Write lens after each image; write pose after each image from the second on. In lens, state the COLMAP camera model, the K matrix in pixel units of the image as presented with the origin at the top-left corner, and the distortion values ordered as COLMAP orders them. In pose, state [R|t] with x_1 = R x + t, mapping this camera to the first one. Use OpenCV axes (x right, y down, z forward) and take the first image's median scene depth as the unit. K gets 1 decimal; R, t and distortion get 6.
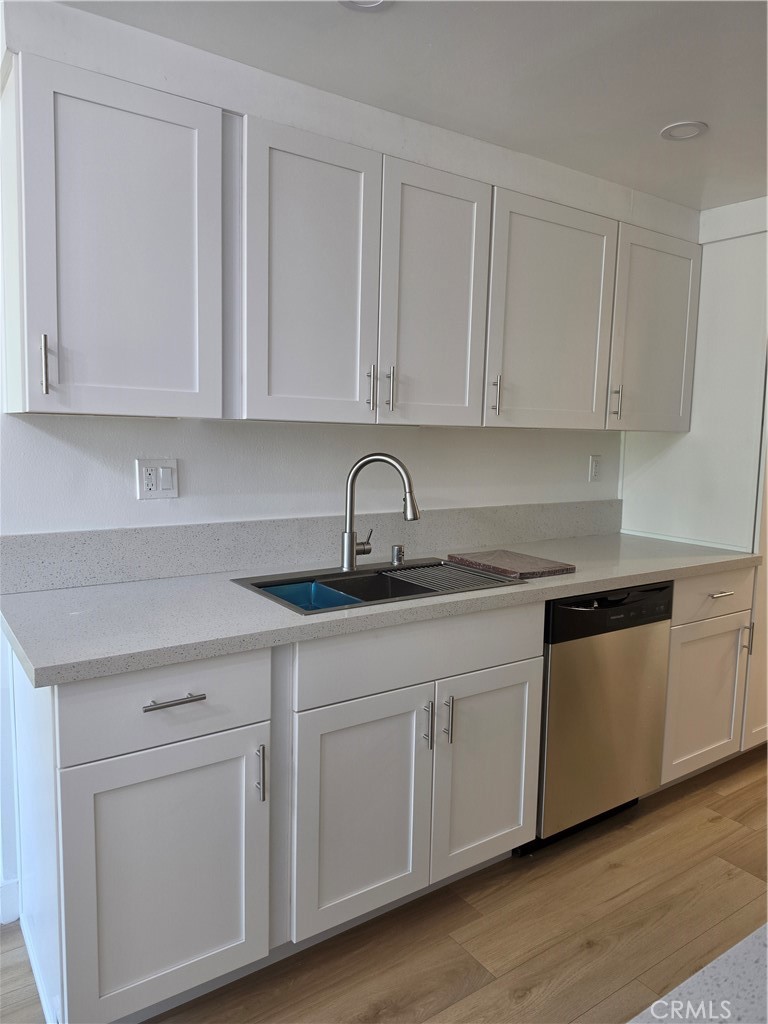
lens RADIAL K [[719.1, 0, 385.0], [0, 719.1, 501.3], [0, 0, 1]] dist [0.026100, -0.036813]
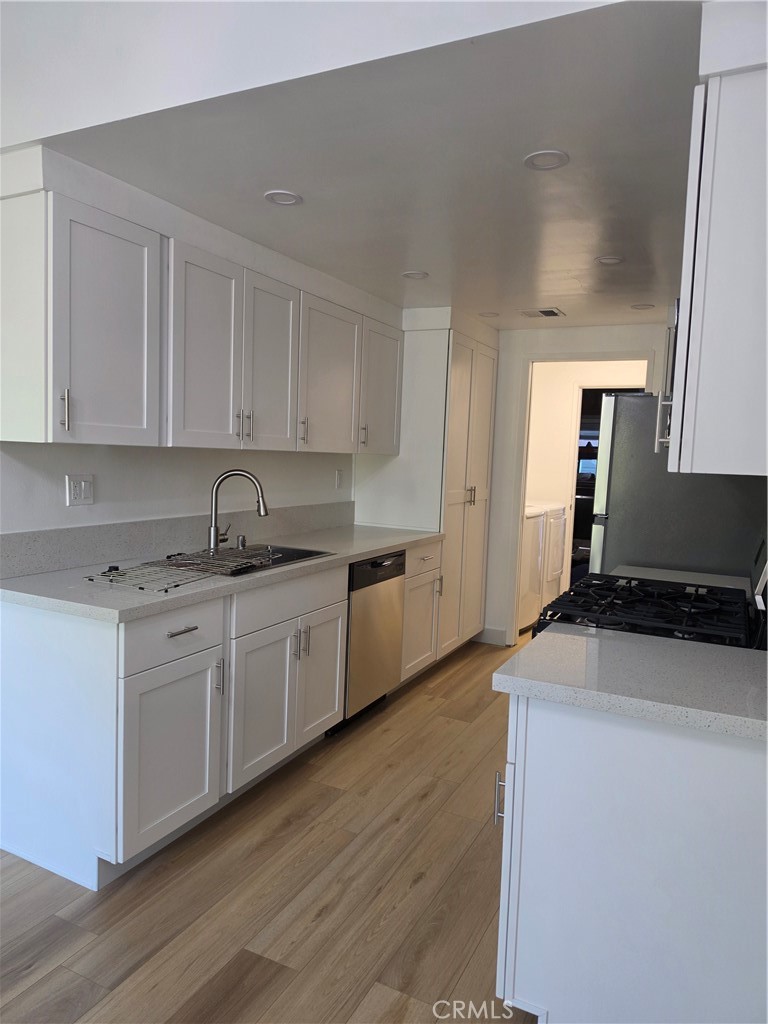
lens RADIAL K [[712.9, 0, 379.5], [0, 712.9, 511.0], [0, 0, 1]] dist [0.030599, -0.034057]
pose [[0.878134, -0.029972, 0.477474, -0.449925], [0.030560, 0.999512, 0.006538, 0.014483], [-0.477437, 0.008851, 0.878621, -0.390984]]
